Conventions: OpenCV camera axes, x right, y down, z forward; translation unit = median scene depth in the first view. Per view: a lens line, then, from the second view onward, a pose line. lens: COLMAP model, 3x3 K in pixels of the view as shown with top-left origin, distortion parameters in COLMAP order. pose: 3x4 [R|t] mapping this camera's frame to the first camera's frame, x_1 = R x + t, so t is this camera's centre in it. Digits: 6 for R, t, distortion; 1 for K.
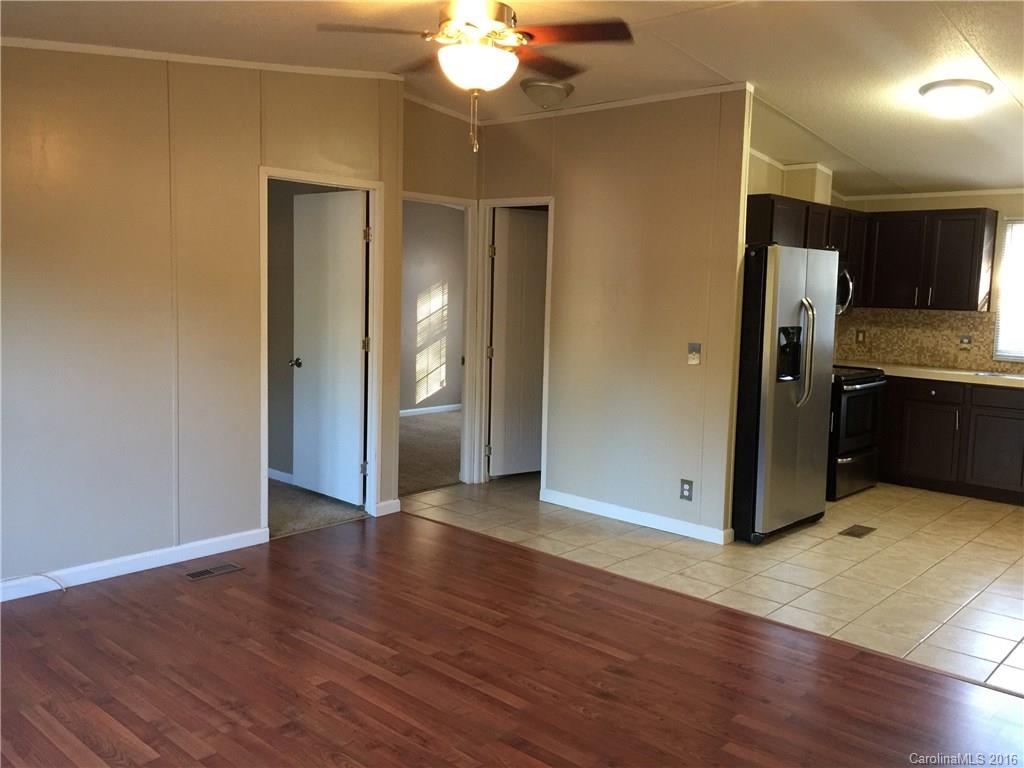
lens RADIAL K [[877.1, 0, 515.8], [0, 877.1, 391.0], [0, 0, 1]] dist [0.068004, -0.099074]
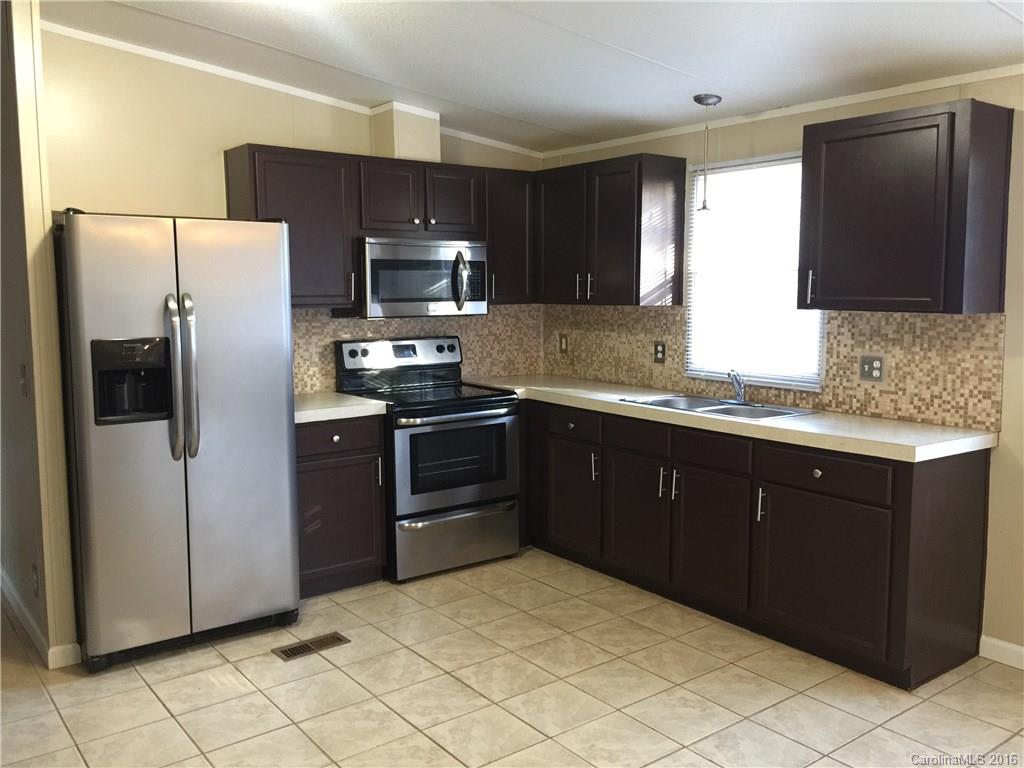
lens RADIAL K [[877.1, 0, 522.9], [0, 877.1, 383.1], [0, 0, 1]] dist [0.068004, -0.099074]
pose [[0.983599, -0.007572, -0.180209, 0.530555], [0.006110, 0.999944, -0.008669, -0.024347], [0.180265, 0.007426, 0.983590, 0.305406]]
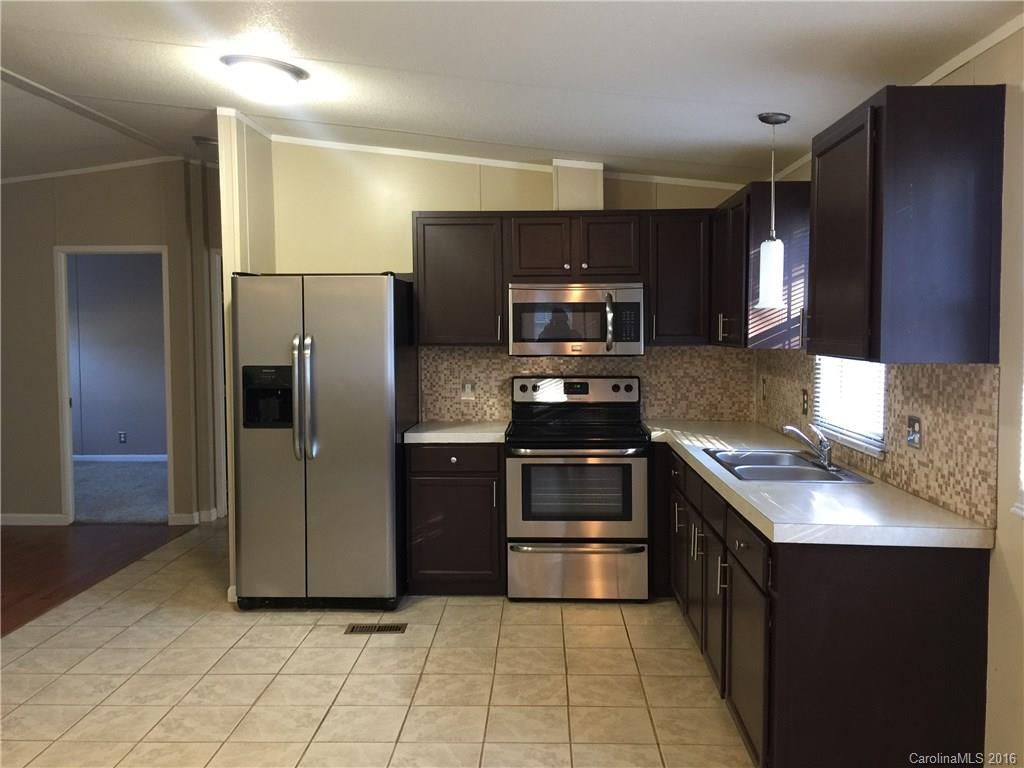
lens RADIAL K [[877.1, 0, 517.3], [0, 877.1, 387.1], [0, 0, 1]] dist [0.068004, -0.099074]
pose [[0.649234, 0.023894, -0.760213, 0.847072], [-0.070859, 0.997060, -0.029176, -0.032593], [0.757280, 0.072810, 0.649019, 0.459764]]
